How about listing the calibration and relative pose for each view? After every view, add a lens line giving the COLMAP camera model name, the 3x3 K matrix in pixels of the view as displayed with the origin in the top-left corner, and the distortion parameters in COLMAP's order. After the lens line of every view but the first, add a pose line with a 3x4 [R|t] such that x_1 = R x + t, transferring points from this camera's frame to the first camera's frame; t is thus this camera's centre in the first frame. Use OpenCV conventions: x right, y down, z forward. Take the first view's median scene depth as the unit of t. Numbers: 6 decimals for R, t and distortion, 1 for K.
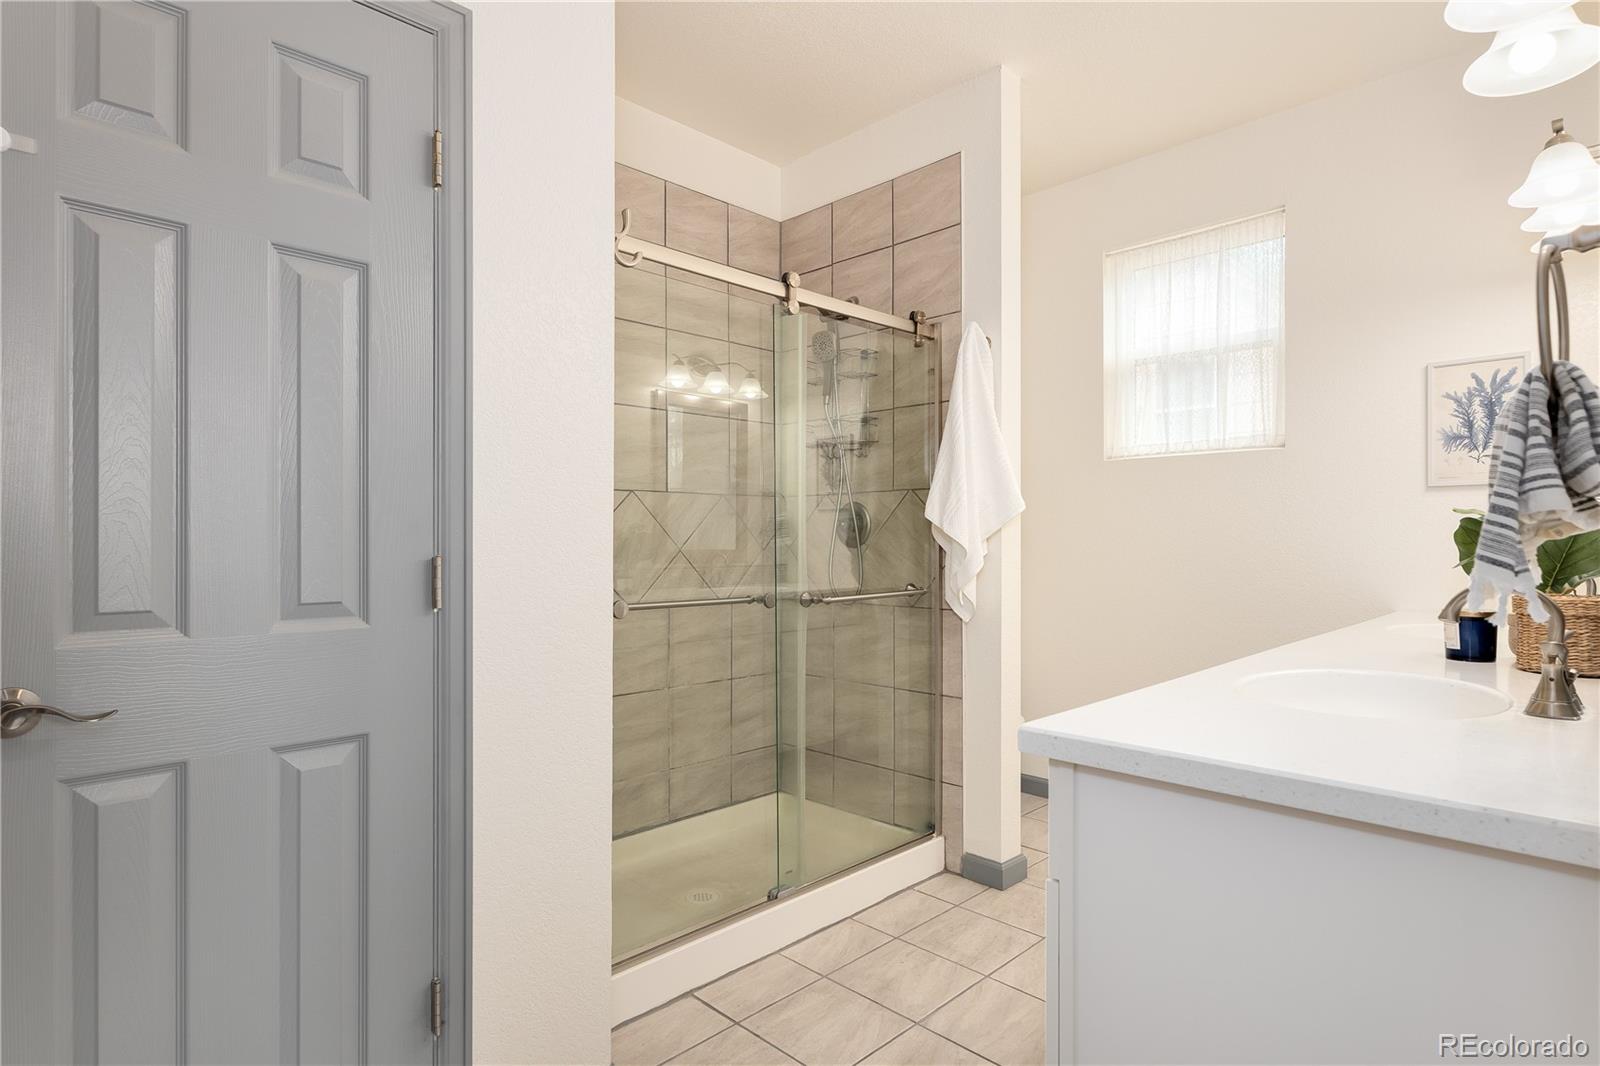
lens RADIAL K [[808.5, 0, 800.0], [0, 808.5, 533.0], [0, 0, 1]] dist [0.001732, 0.000801]
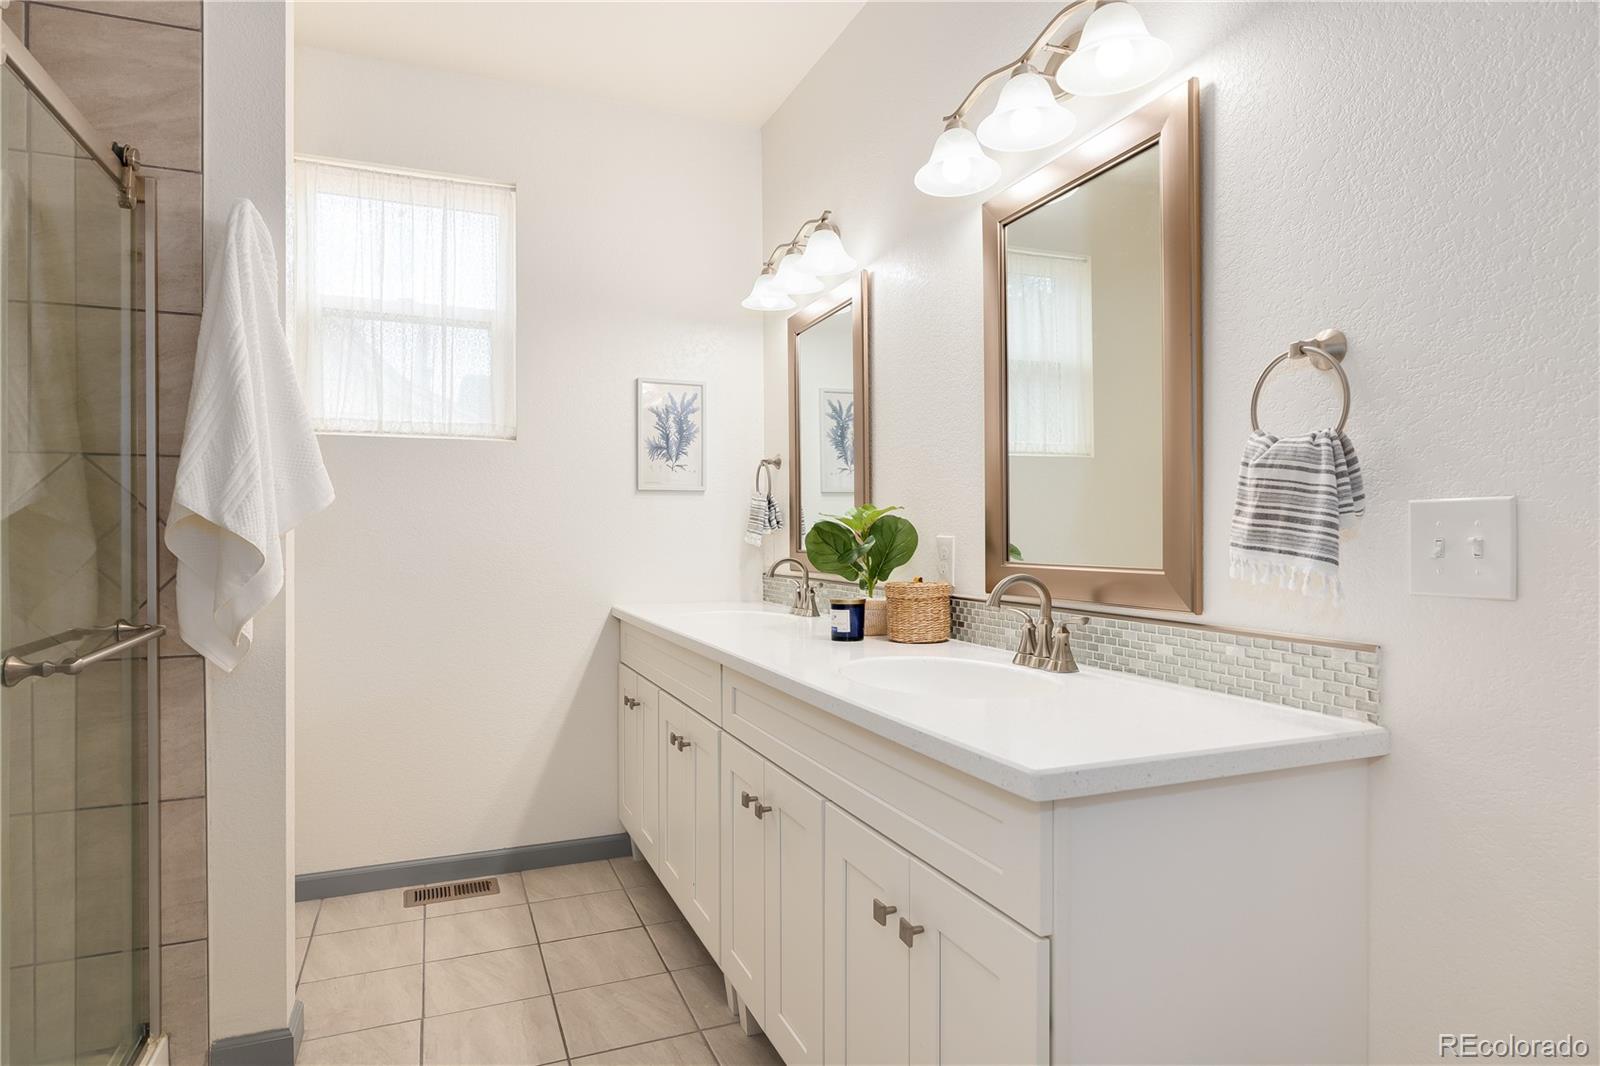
lens RADIAL K [[893.4, 0, 800.0], [0, 893.4, 533.0], [0, 0, 1]] dist [-0.000246, 0.000852]
pose [[0.401128, -0.000723, 0.916022, -0.251716], [-0.005388, 0.999981, 0.003149, -0.003386], [-0.916006, -0.006198, 0.401117, 0.314276]]
